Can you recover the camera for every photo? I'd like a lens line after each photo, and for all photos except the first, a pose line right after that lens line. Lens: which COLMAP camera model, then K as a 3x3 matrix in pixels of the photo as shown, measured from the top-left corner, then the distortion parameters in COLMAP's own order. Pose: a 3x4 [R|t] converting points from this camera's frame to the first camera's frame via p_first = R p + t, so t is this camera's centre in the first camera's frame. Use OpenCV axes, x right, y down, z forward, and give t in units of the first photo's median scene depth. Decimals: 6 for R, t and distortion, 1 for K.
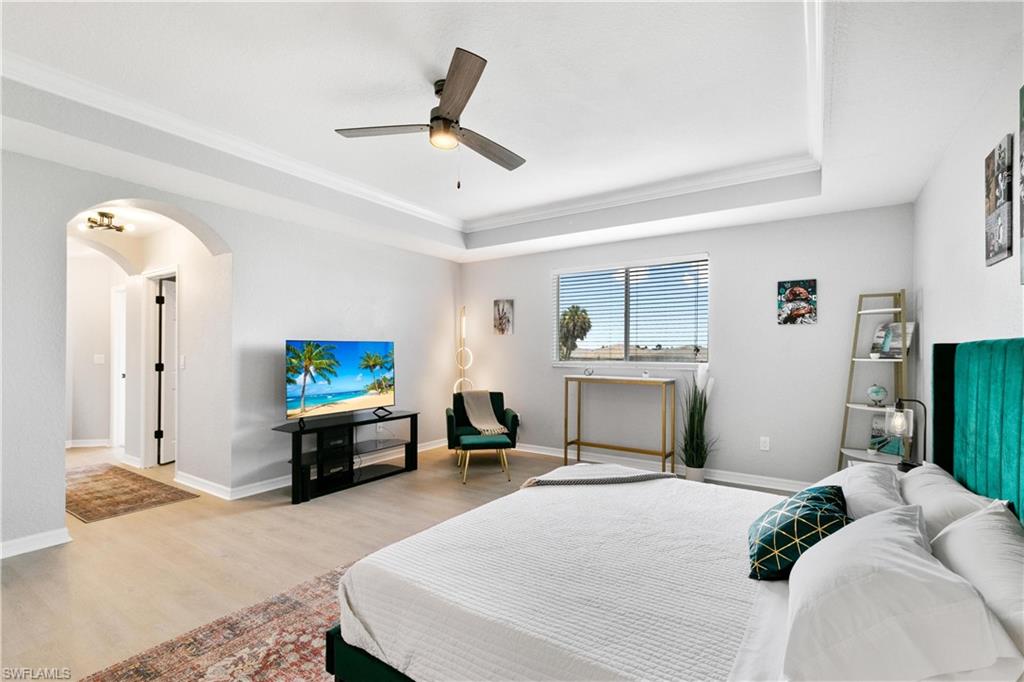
lens RADIAL K [[461.5, 0, 512.6], [0, 461.5, 347.8], [0, 0, 1]] dist [0.004890, 0.000396]
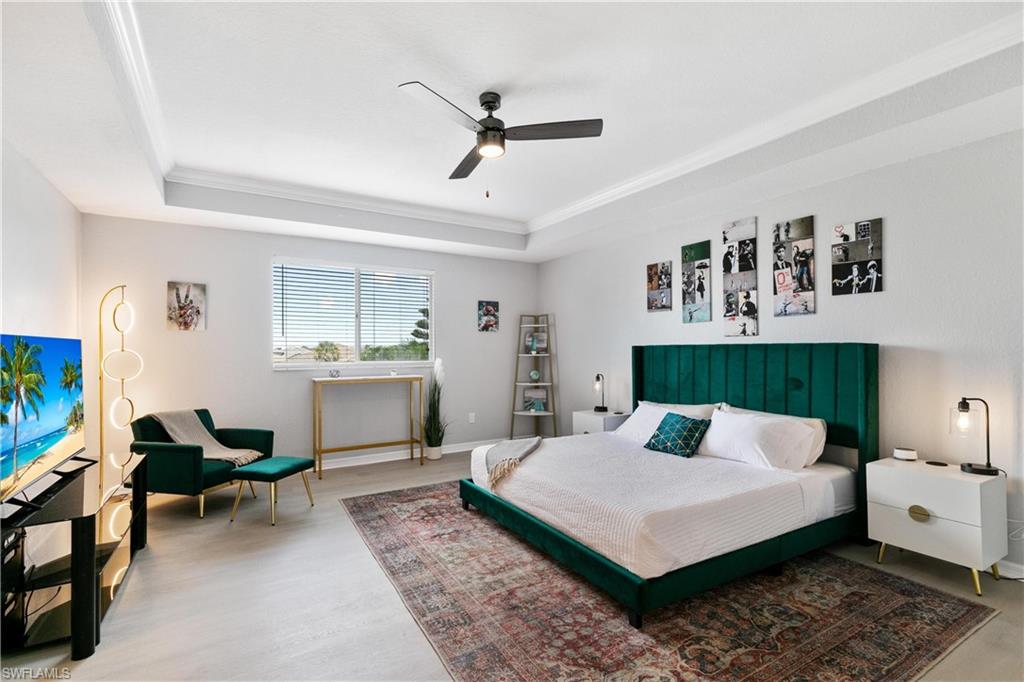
lens RADIAL K [[461.5, 0, 516.1], [0, 461.5, 342.9], [0, 0, 1]] dist [0.004890, 0.000396]
pose [[0.417889, 0.009645, 0.908447, -0.656174], [0.003185, 0.999922, -0.012082, 0.002083], [-0.908493, 0.007942, 0.417825, 0.316990]]
